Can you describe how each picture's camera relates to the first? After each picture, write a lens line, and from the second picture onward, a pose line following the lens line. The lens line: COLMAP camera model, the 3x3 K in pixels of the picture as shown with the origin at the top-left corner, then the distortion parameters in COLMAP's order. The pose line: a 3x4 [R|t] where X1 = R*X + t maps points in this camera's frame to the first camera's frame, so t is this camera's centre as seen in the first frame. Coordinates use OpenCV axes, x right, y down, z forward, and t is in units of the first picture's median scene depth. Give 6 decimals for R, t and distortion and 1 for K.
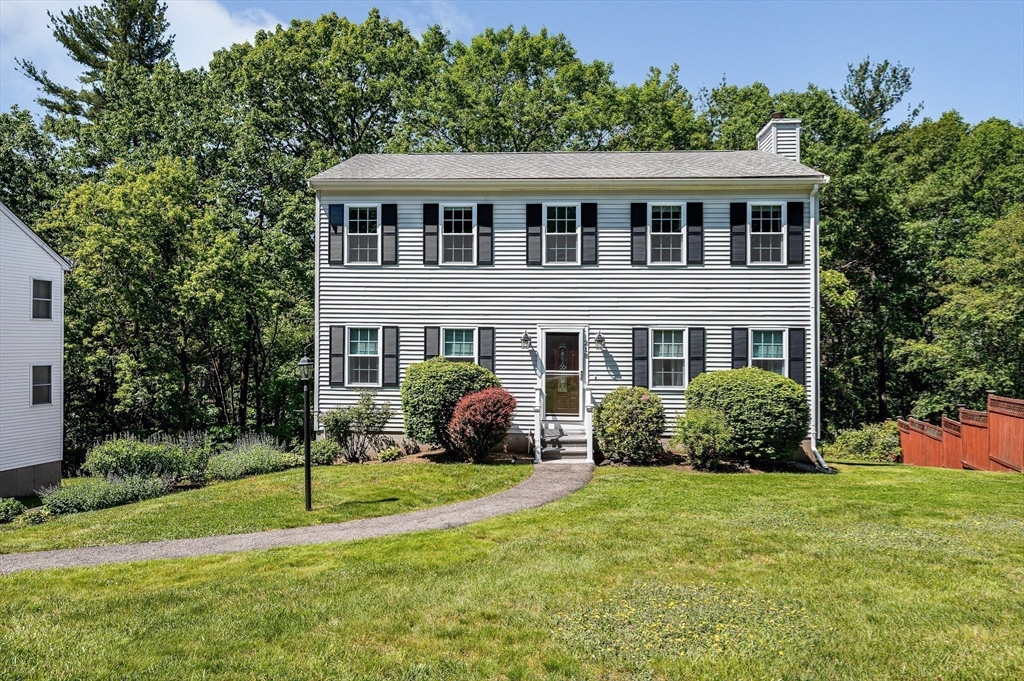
lens RADIAL K [[665.3, 0, 511.6], [0, 665.3, 337.7], [0, 0, 1]] dist [-0.002469, 0.000624]
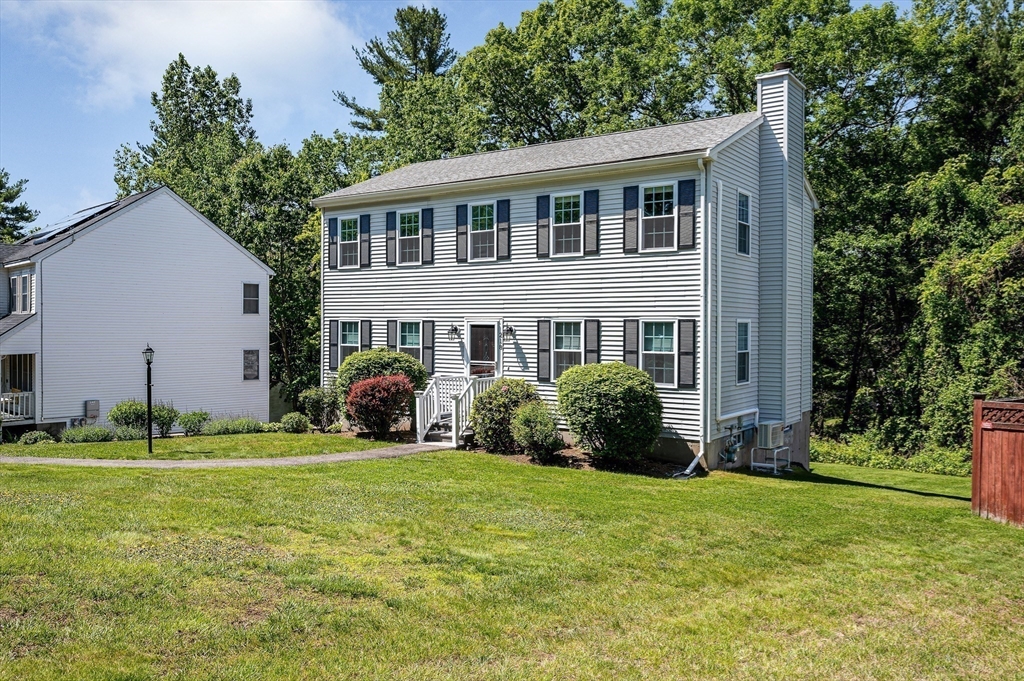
lens RADIAL K [[796.3, 0, 512.9], [0, 796.3, 341.7], [0, 0, 1]] dist [-0.000200, -0.001838]
pose [[0.848123, 0.008003, -0.529739, 0.757616], [-0.002697, 0.999938, 0.010788, 0.004892], [0.529792, -0.007721, 0.848092, -0.043299]]
